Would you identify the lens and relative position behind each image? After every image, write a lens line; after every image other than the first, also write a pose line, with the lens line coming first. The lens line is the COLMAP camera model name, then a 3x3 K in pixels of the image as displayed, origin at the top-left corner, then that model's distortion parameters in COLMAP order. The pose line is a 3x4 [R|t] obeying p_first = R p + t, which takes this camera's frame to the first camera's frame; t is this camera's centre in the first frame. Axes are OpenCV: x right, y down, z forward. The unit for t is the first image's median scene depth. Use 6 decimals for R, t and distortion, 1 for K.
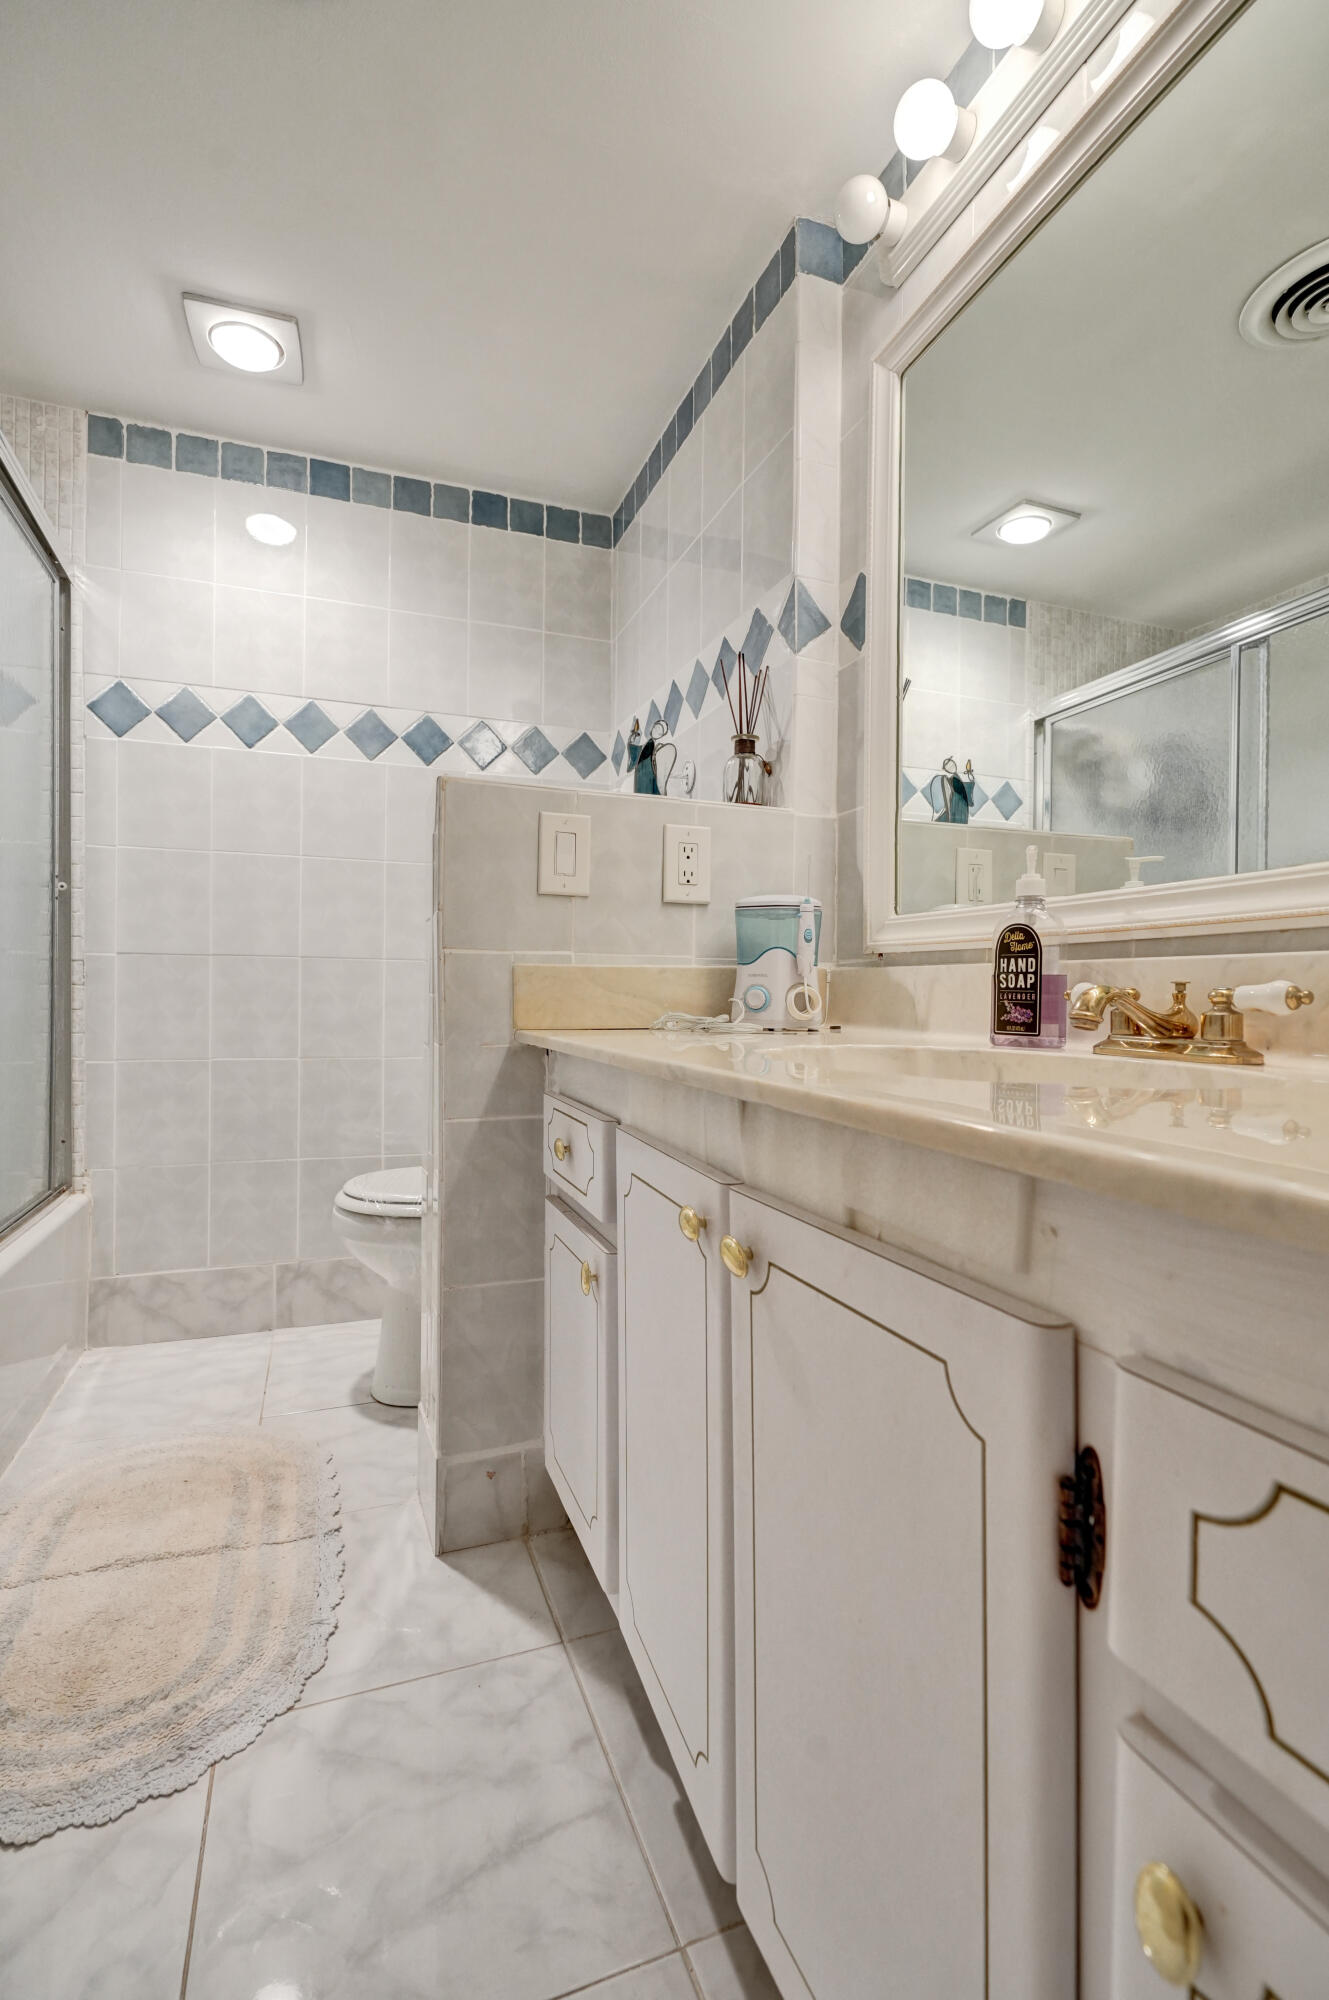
lens RADIAL K [[925.4, 0, 661.4], [0, 925.4, 1002.8], [0, 0, 1]] dist [-0.049241, 0.021557]
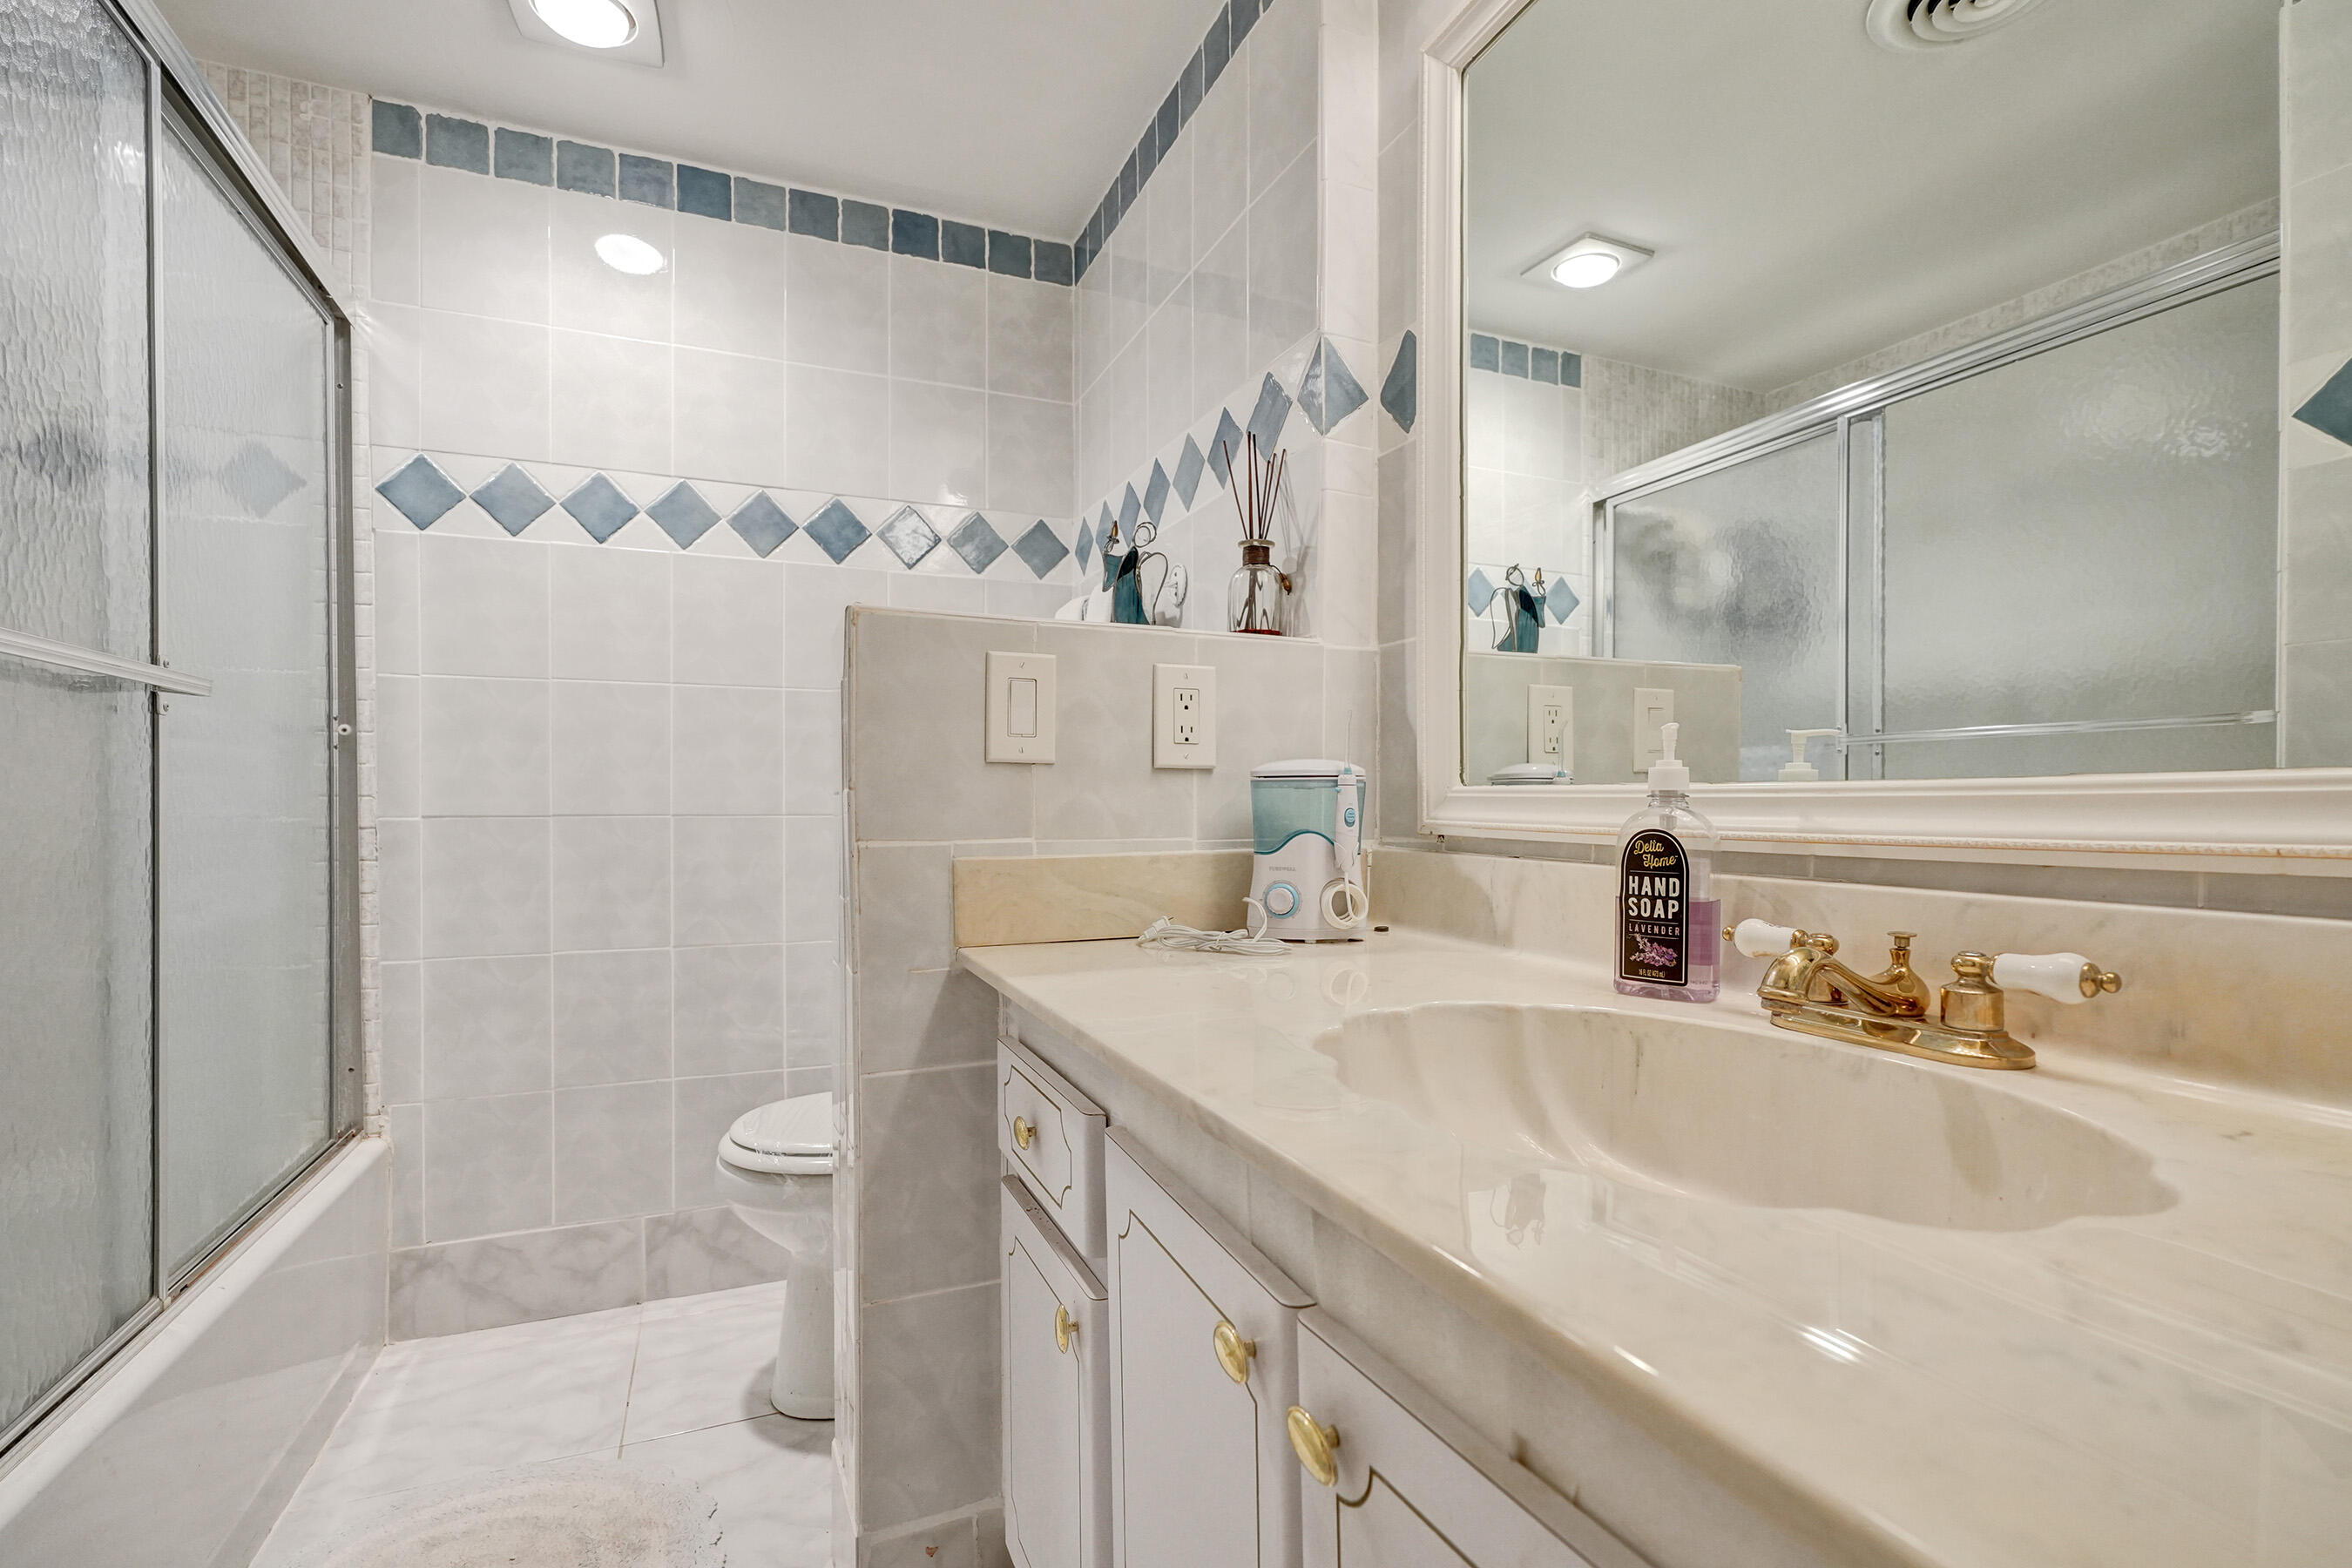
lens RADIAL K [[1088.5, 0, 1188.4], [0, 1088.5, 811.1], [0, 0, 1]] dist [-0.044774, 0.014806]
pose [[0.998386, -0.010858, 0.055743, -0.014488], [0.010838, 0.999941, 0.000665, -0.055145], [-0.055747, -0.000060, 0.998445, 0.087002]]
